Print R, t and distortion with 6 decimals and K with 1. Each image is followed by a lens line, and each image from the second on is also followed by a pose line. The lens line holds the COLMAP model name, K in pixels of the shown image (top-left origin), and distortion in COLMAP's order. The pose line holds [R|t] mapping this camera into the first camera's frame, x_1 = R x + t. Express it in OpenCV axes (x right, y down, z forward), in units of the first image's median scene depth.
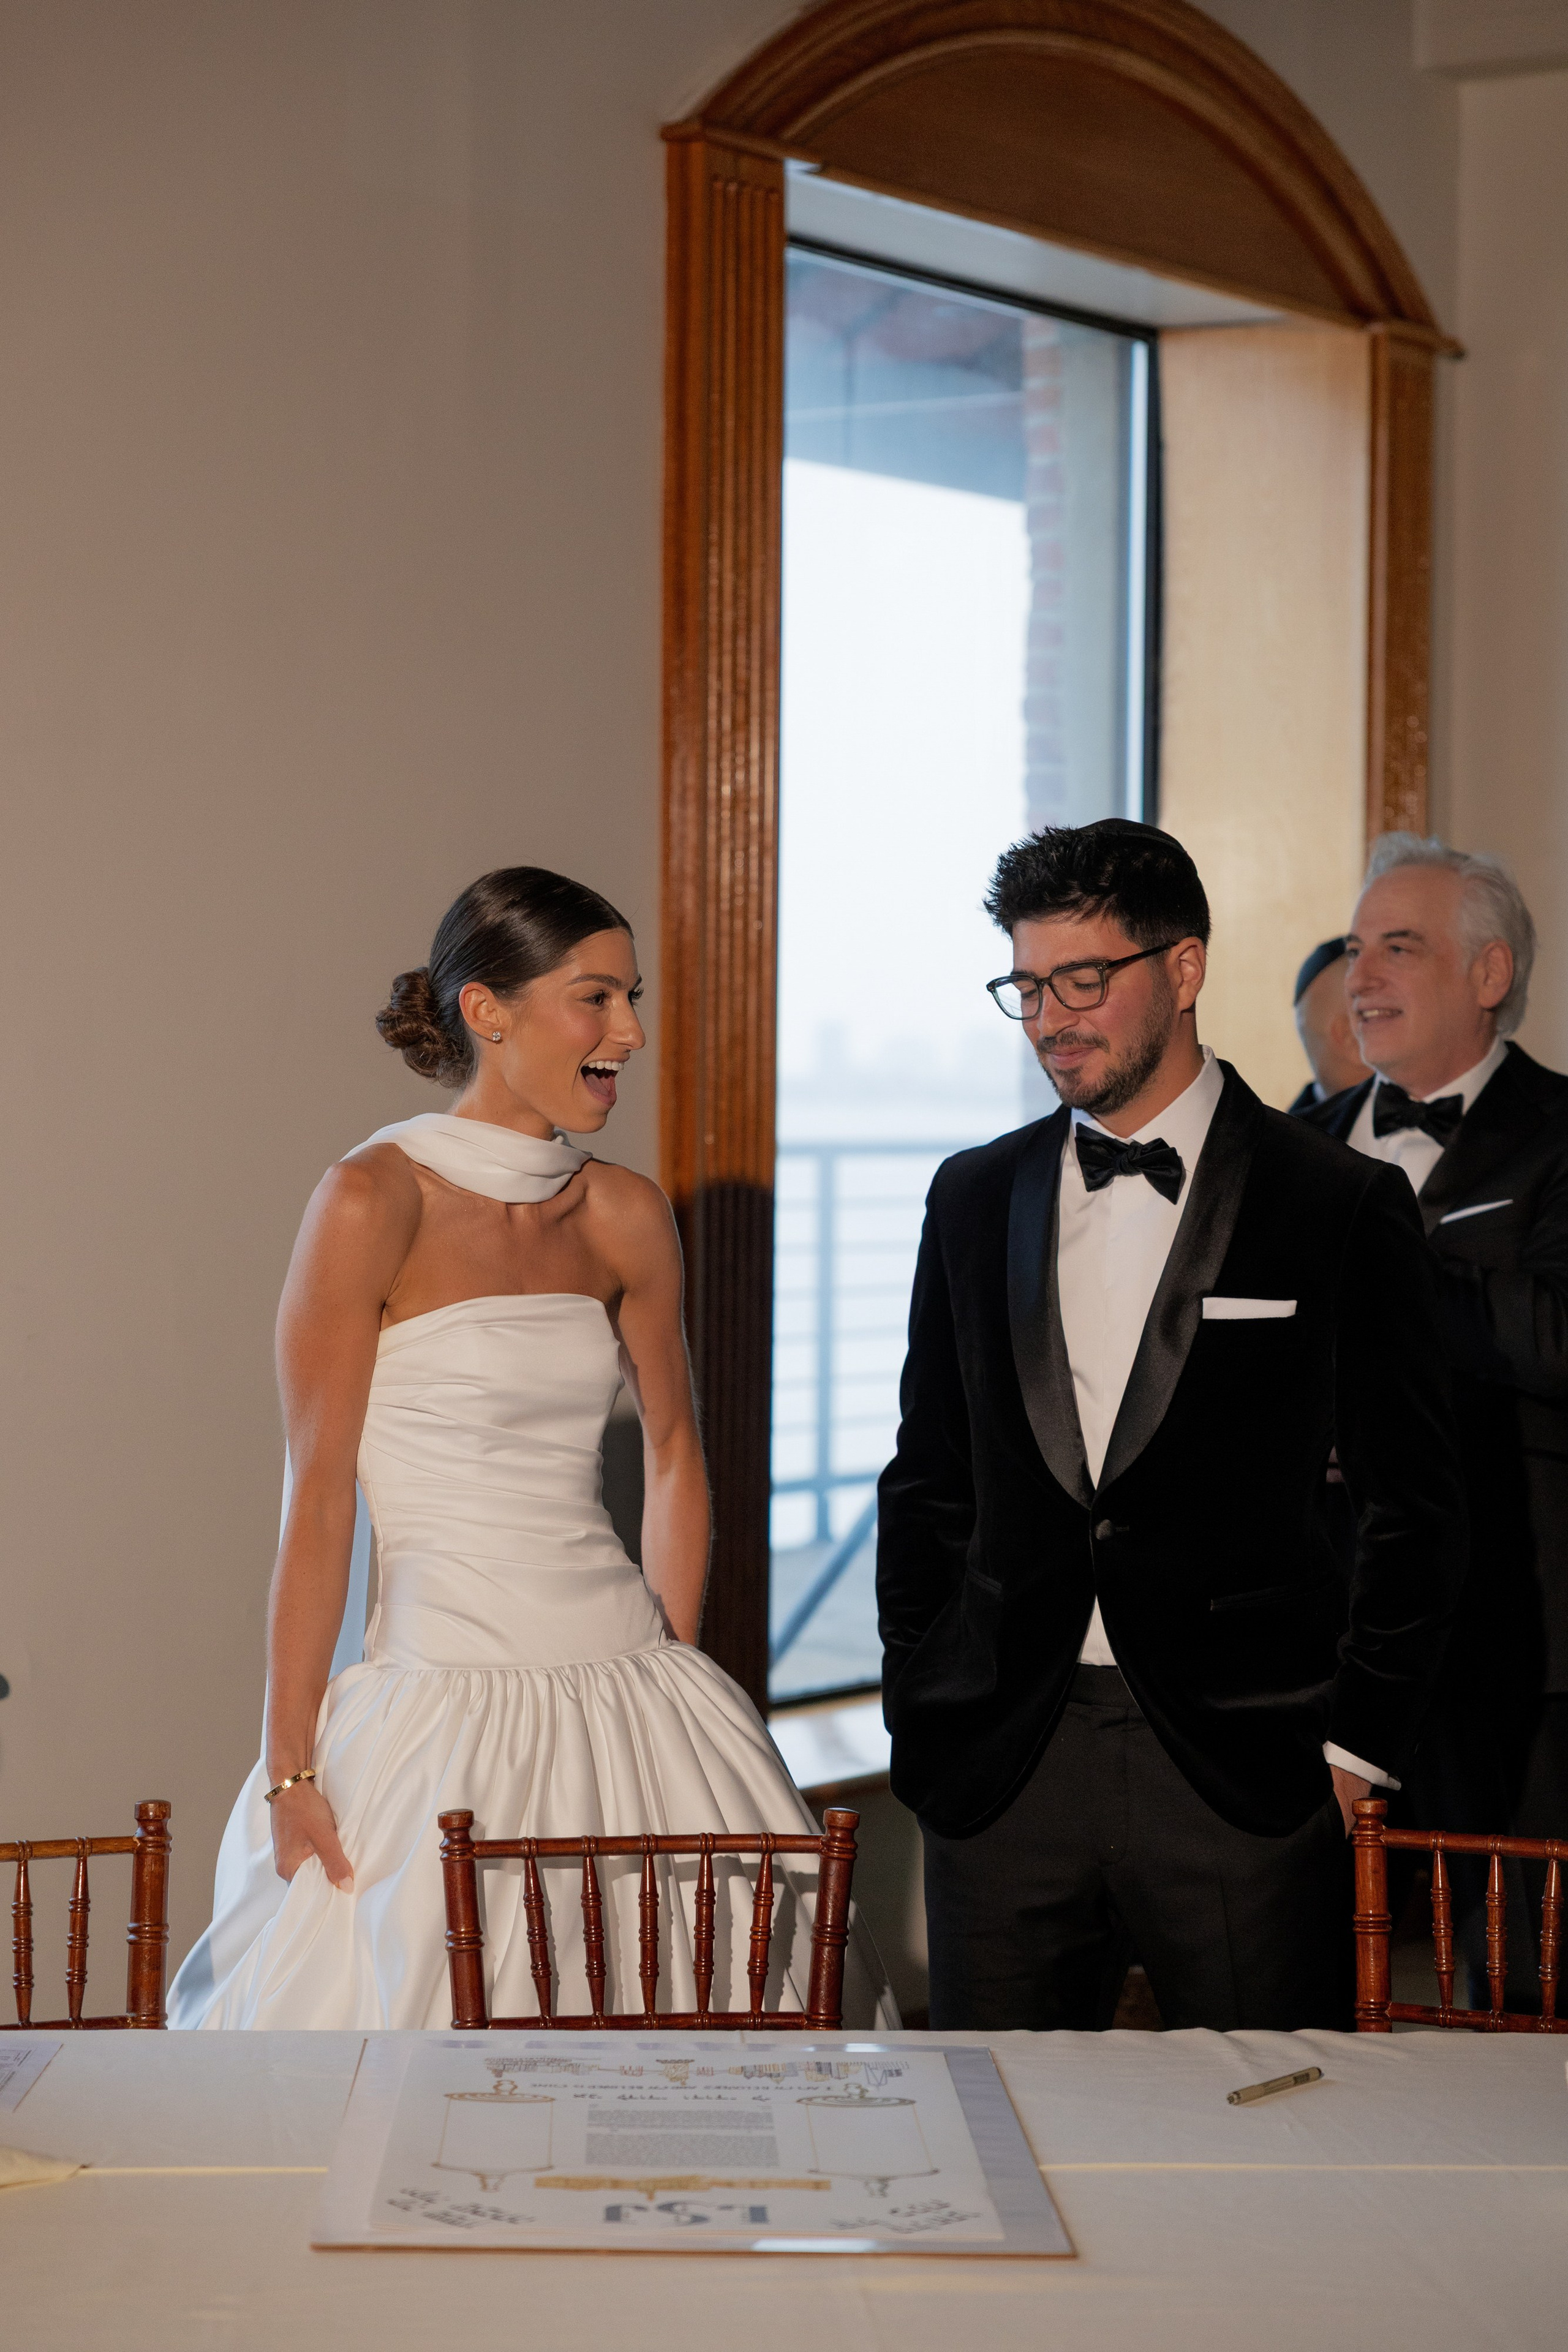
lens RADIAL K [[4595.0, 0, 774.0], [0, 4595.0, 1179.6], [0, 0, 1]] dist [0.054597, 0.173833]
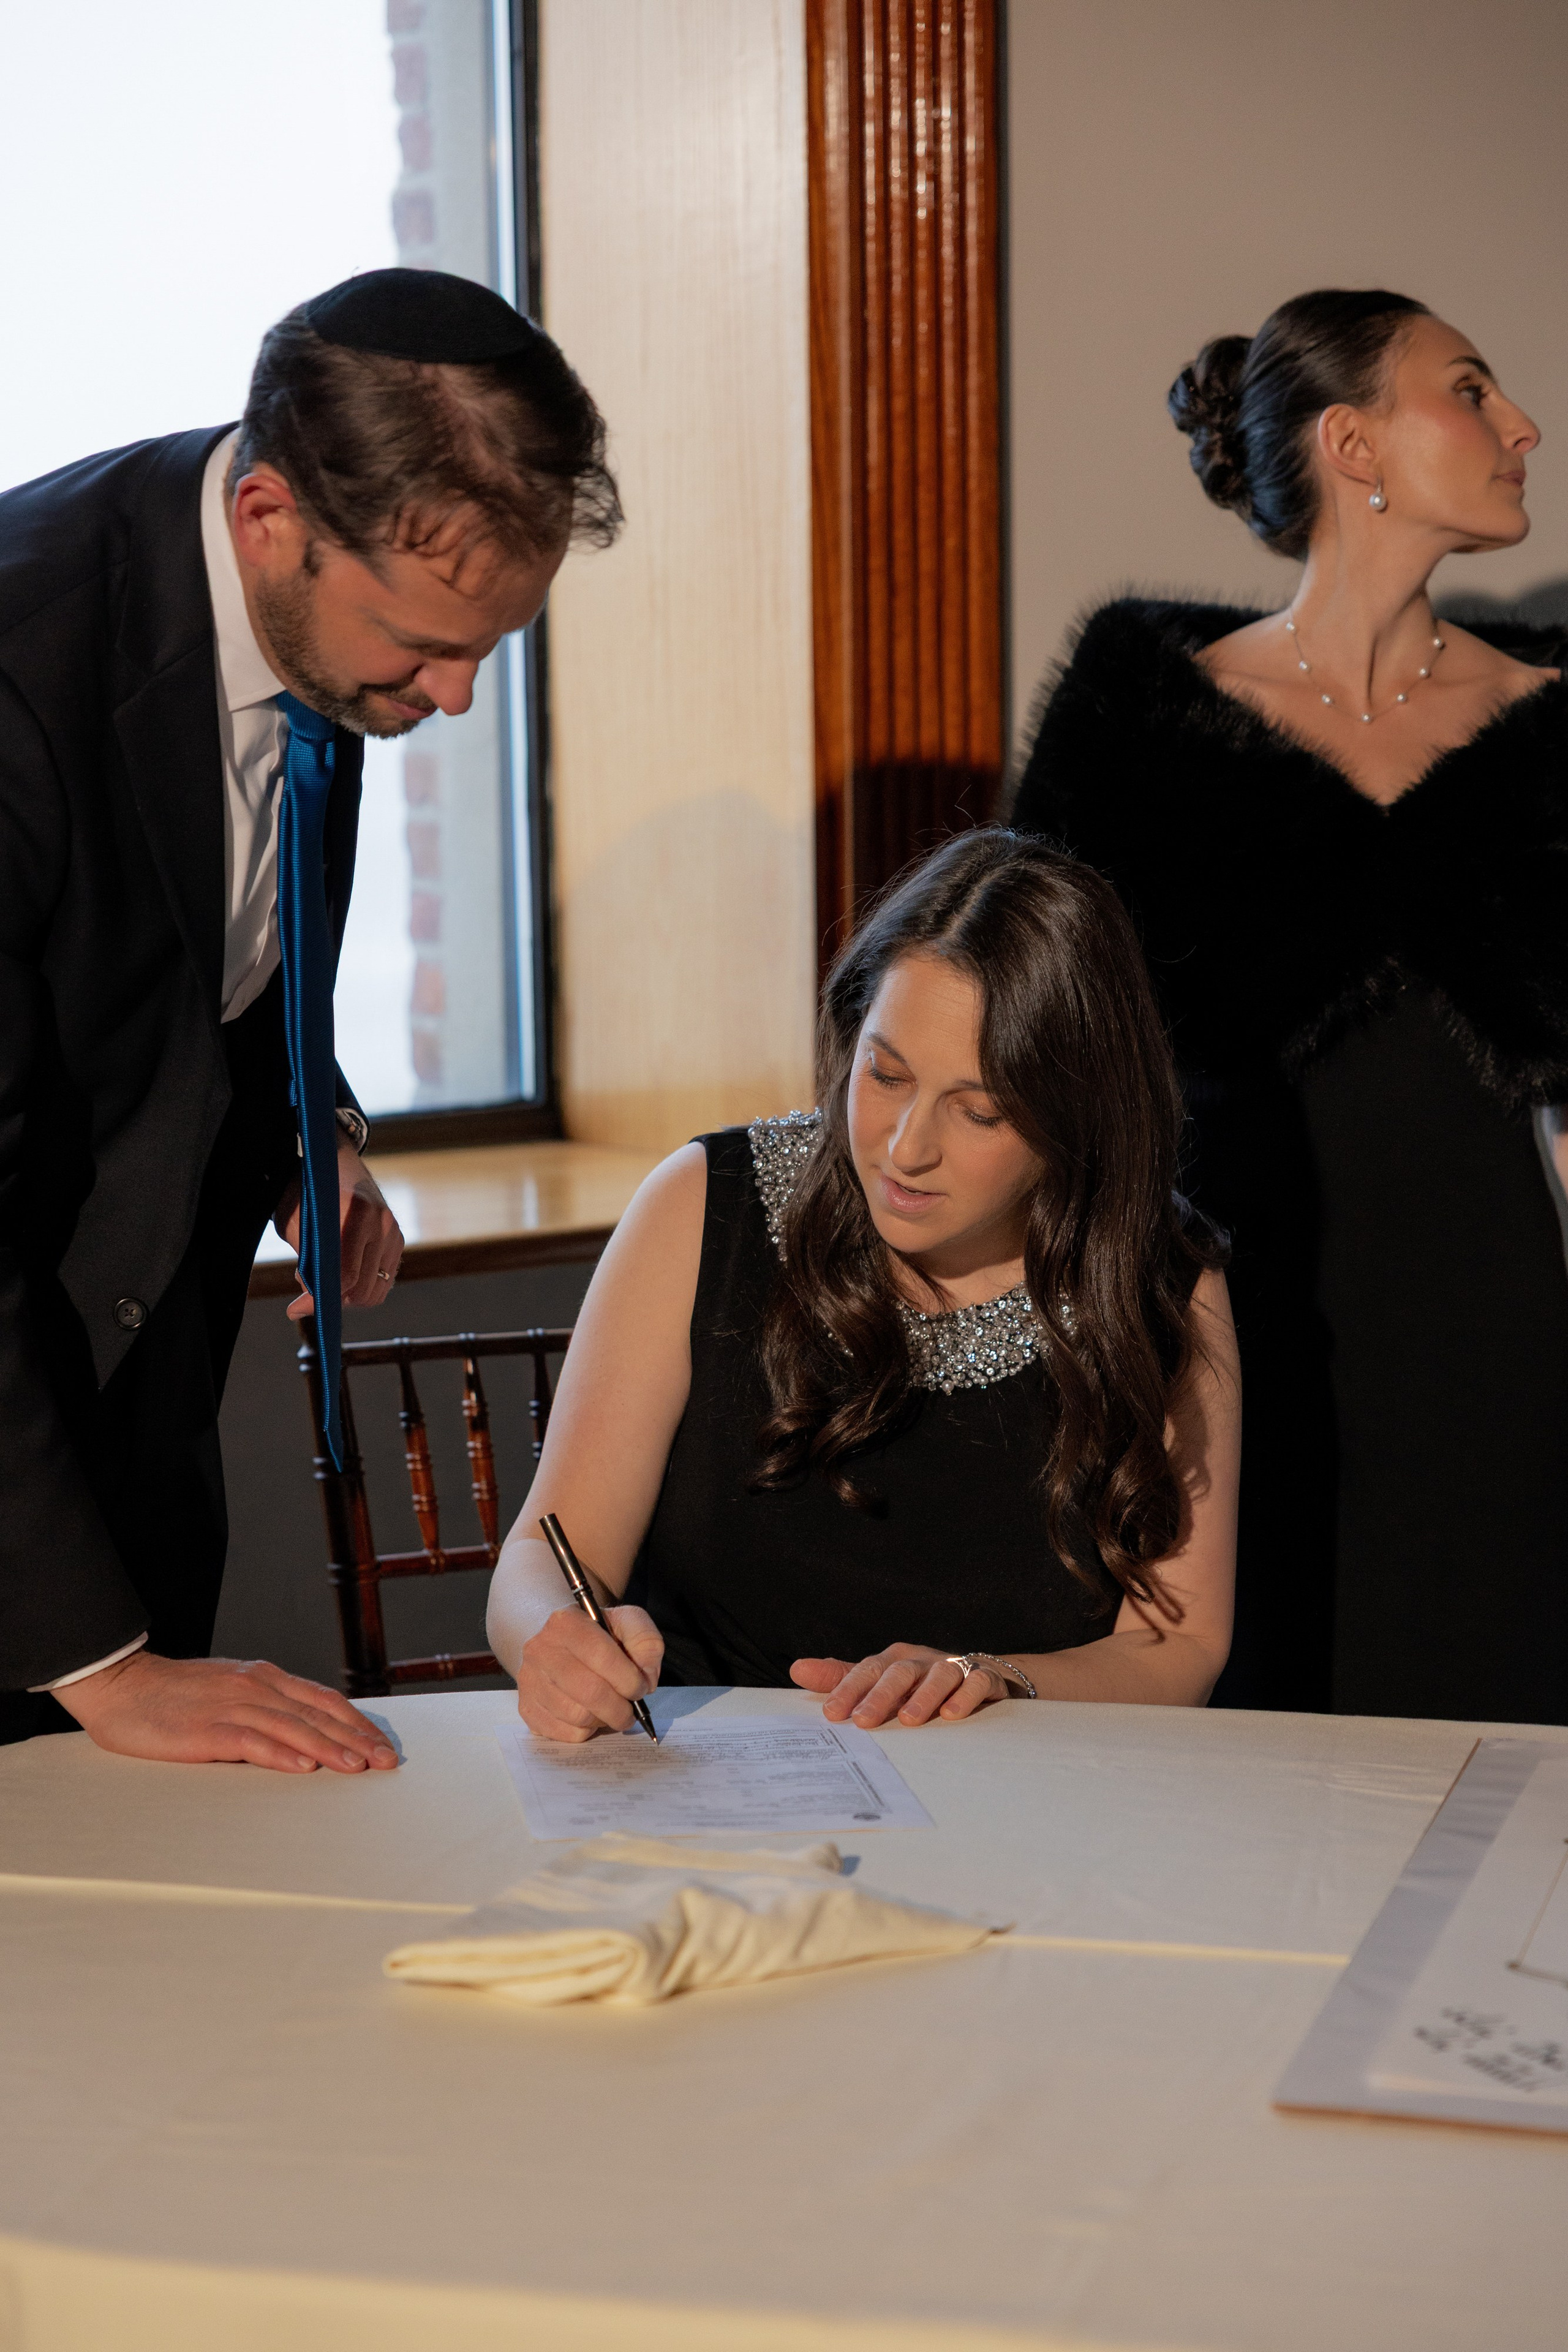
lens RADIAL K [[4599.9, 0, 745.6], [0, 4599.9, 1179.3], [0, 0, 1]] dist [0.060111, -0.087265]
pose [[0.949659, 0.015025, -0.312924, 0.013713], [0.016802, 0.994969, 0.098764, 0.017645], [0.312833, -0.099050, 0.944629, 0.178657]]
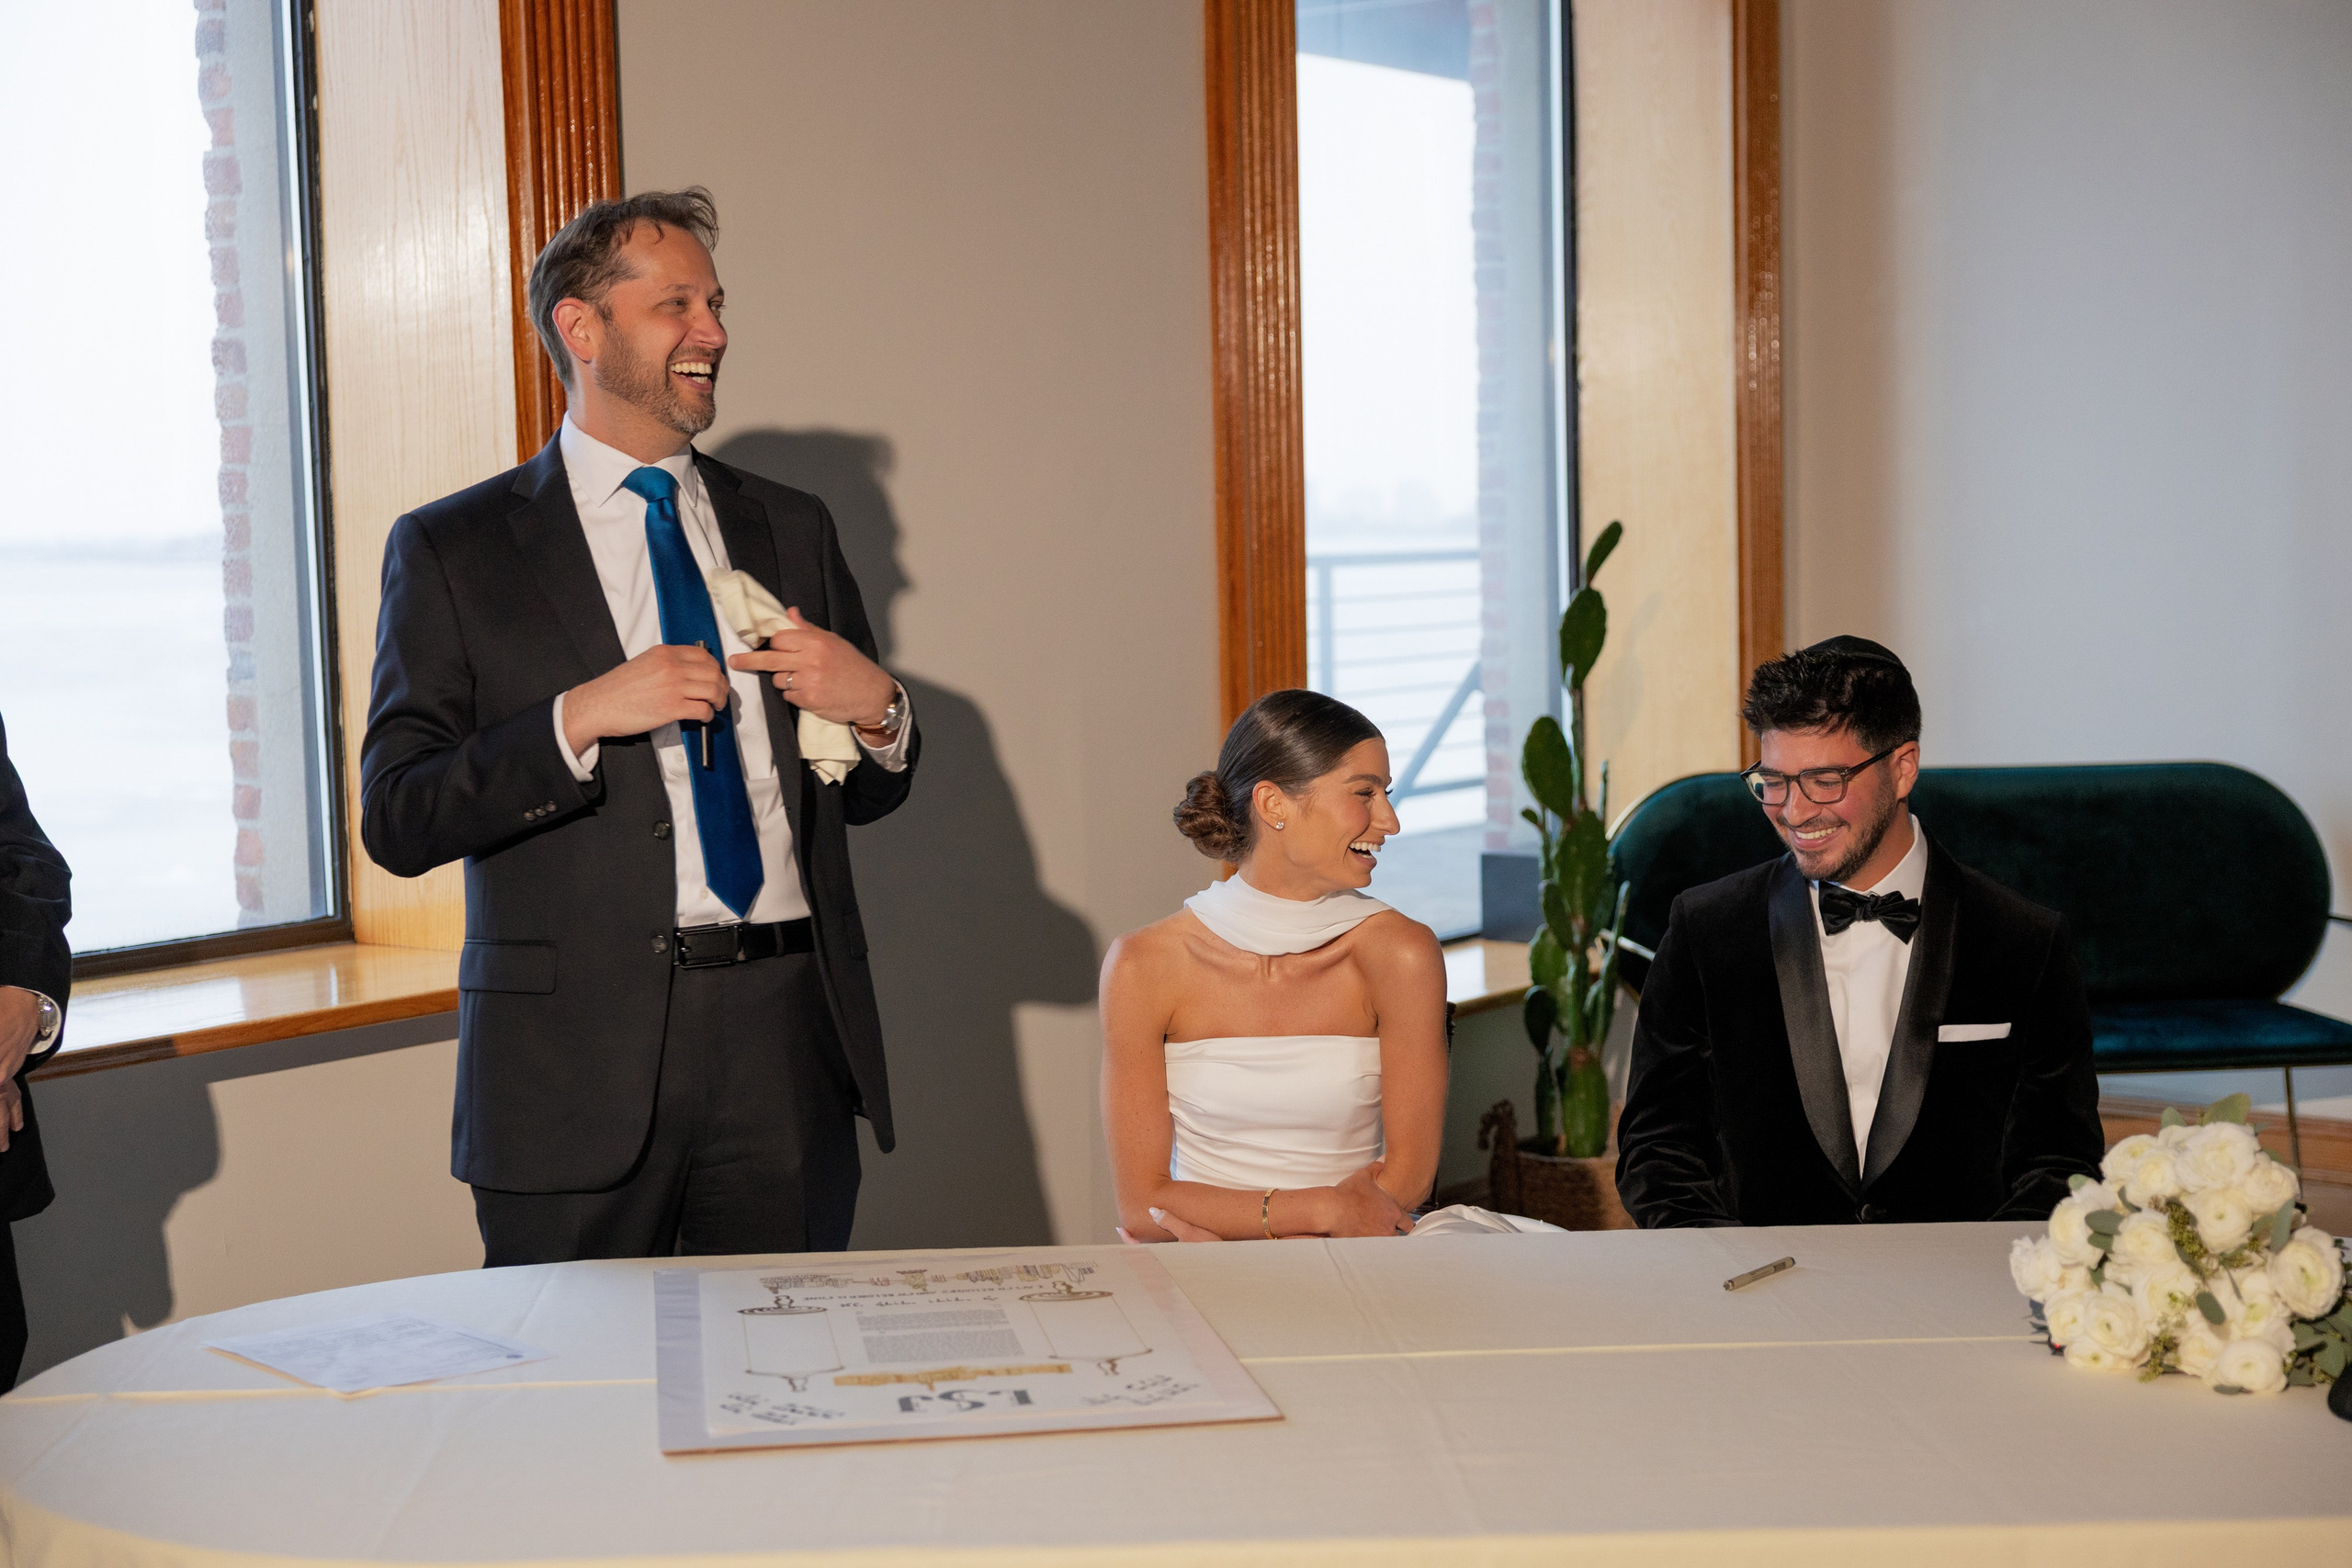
lens RADIAL K [[3229.6, 0, 1187.3], [0, 3229.6, 784.5], [0, 0, 1]] dist [0.015469, 0.008086]
pose [[0.999191, -0.030355, -0.026390, -0.011072], [0.031855, 0.997785, 0.058404, 0.004375], [0.024558, -0.059198, 0.997944, 0.071874]]
